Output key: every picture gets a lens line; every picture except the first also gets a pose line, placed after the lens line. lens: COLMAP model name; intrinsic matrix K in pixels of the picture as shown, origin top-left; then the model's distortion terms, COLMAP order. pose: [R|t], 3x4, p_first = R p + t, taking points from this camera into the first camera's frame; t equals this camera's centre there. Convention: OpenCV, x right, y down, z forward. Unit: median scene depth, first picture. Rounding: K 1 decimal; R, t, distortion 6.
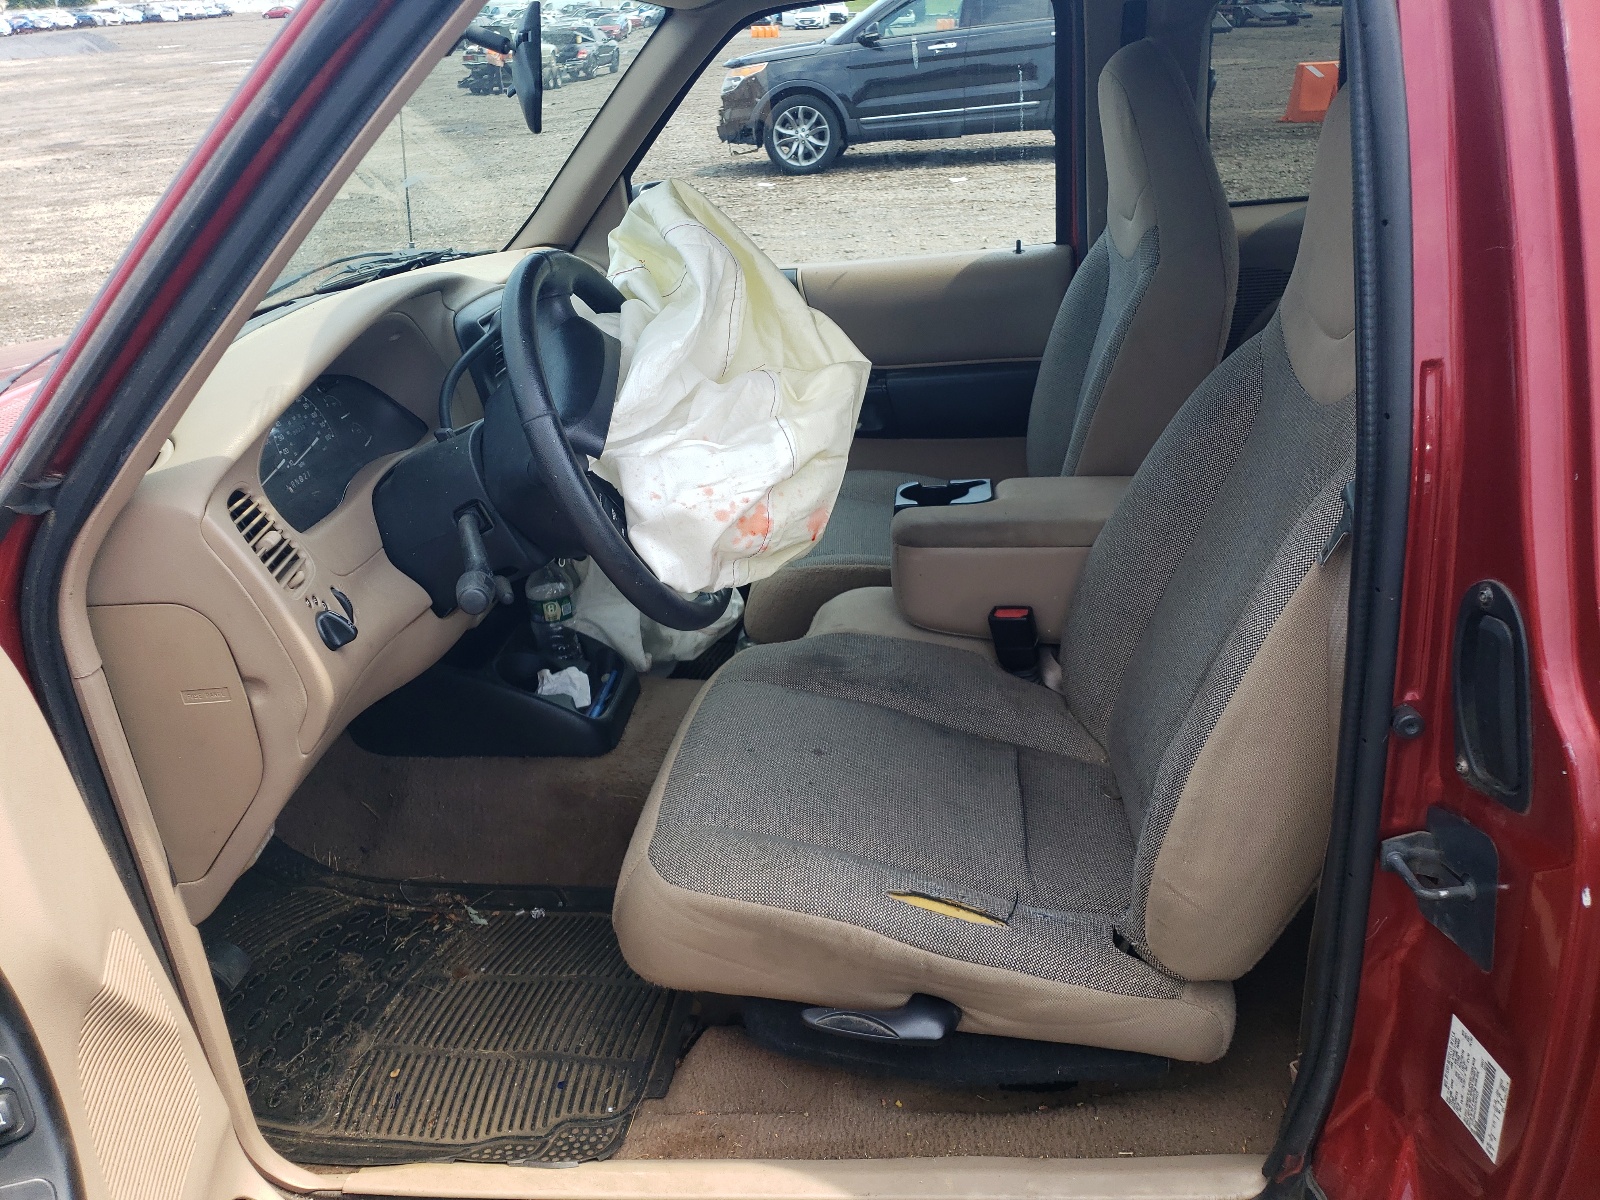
lens RADIAL K [[1210.6, 0, 800.0], [0, 1210.6, 600.0], [0, 0, 1]] dist [0.002016, -0.001044]
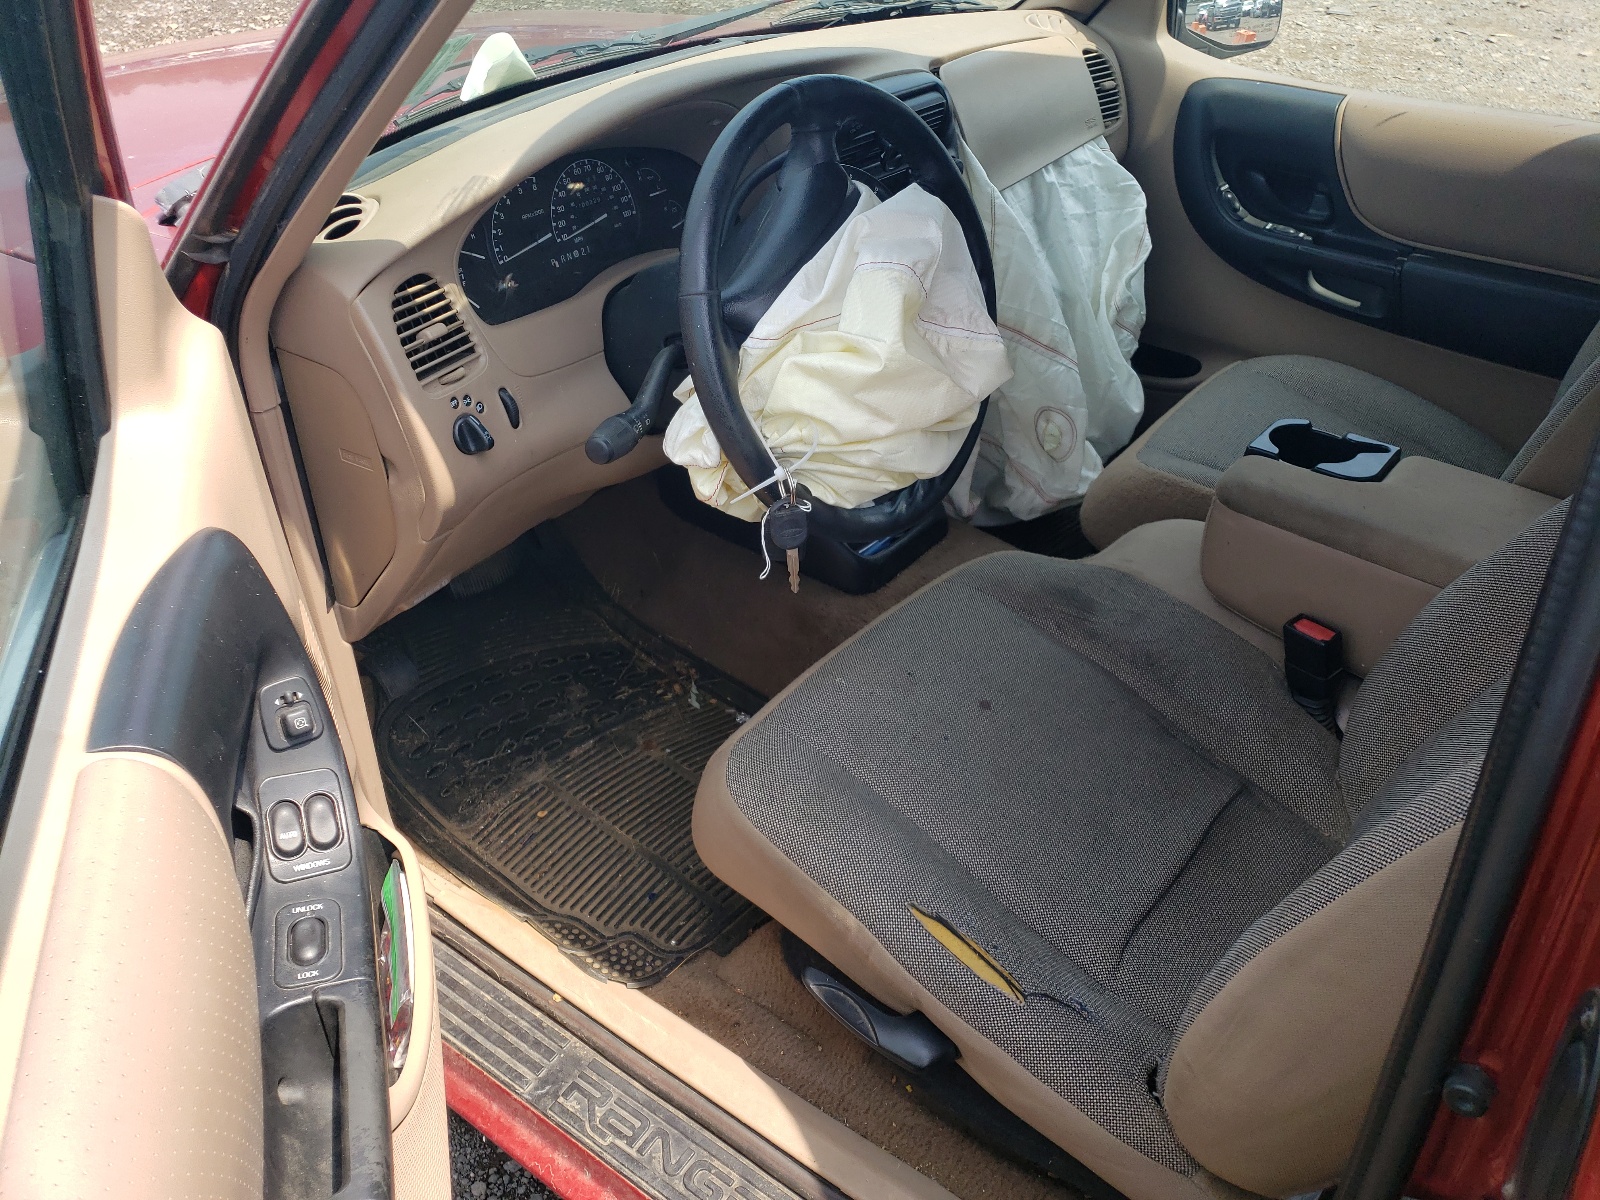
lens RADIAL K [[1229.2, 0, 800.1], [0, 1229.2, 579.2], [0, 0, 1]] dist [0.006625, -0.005099]
pose [[0.856848, 0.359596, -0.369462, 0.202106], [-0.282488, 0.926919, 0.247027, -0.146321], [0.431291, -0.107296, 0.895810, 0.144103]]
